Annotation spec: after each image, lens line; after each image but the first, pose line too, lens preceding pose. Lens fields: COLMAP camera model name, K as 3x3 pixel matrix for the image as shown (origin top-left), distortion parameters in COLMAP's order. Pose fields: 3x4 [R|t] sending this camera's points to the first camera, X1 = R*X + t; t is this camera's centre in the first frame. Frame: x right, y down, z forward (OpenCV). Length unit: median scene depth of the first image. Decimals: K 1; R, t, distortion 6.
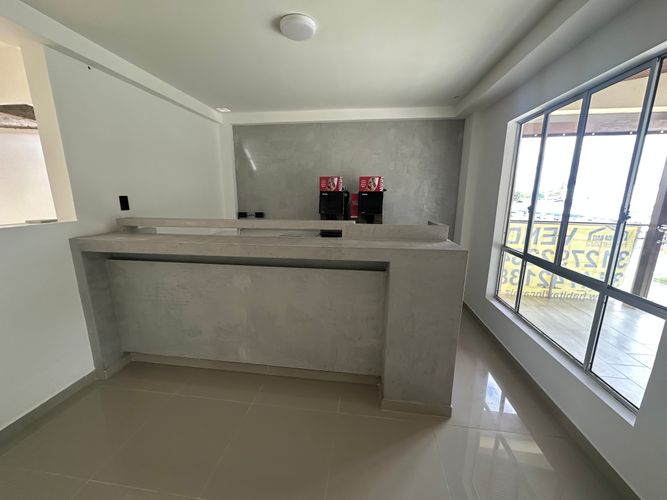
lens RADIAL K [[264.2, 0, 333.5], [0, 264.2, 250.0], [0, 0, 1]] dist [0.002296, 0.000143]
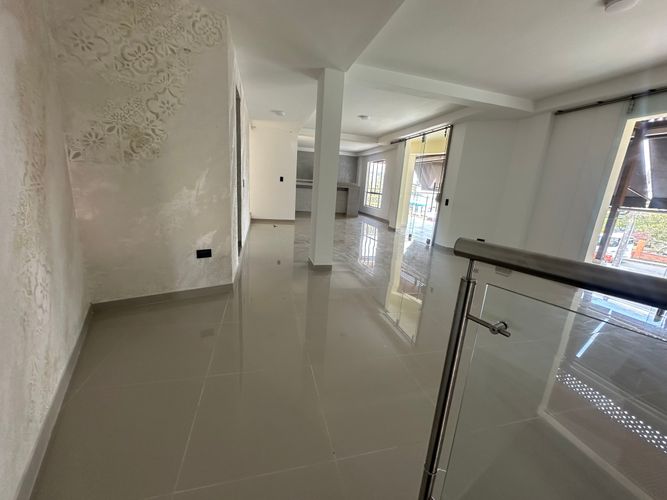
lens RADIAL K [[264.2, 0, 333.5], [0, 264.2, 250.0], [0, 0, 1]] dist [0.002296, 0.000143]
pose [[0.917968, -0.037939, 0.394835, -1.264794], [0.015517, 0.998088, 0.059828, 0.535041], [-0.396350, -0.048793, 0.916802, -2.204607]]
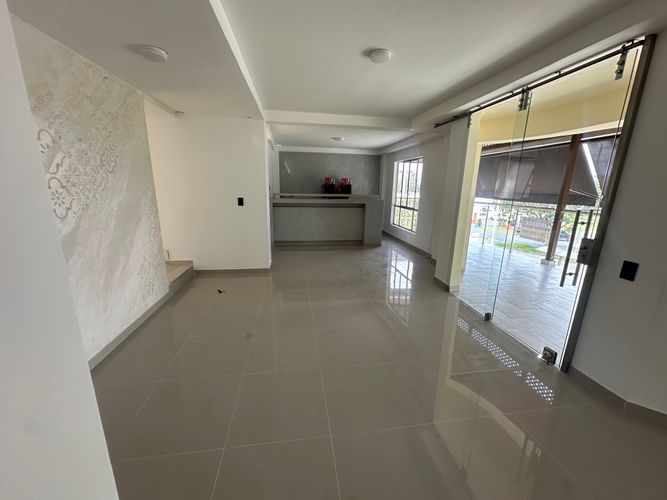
lens RADIAL K [[269.4, 0, 333.5], [0, 269.4, 250.0], [0, 0, 1]] dist [-0.000063, -0.000057]
pose [[0.955298, -0.056952, 0.290107, -0.727560], [0.045539, 0.997905, 0.045947, 0.259252], [-0.292116, -0.030682, 0.955891, -1.348247]]
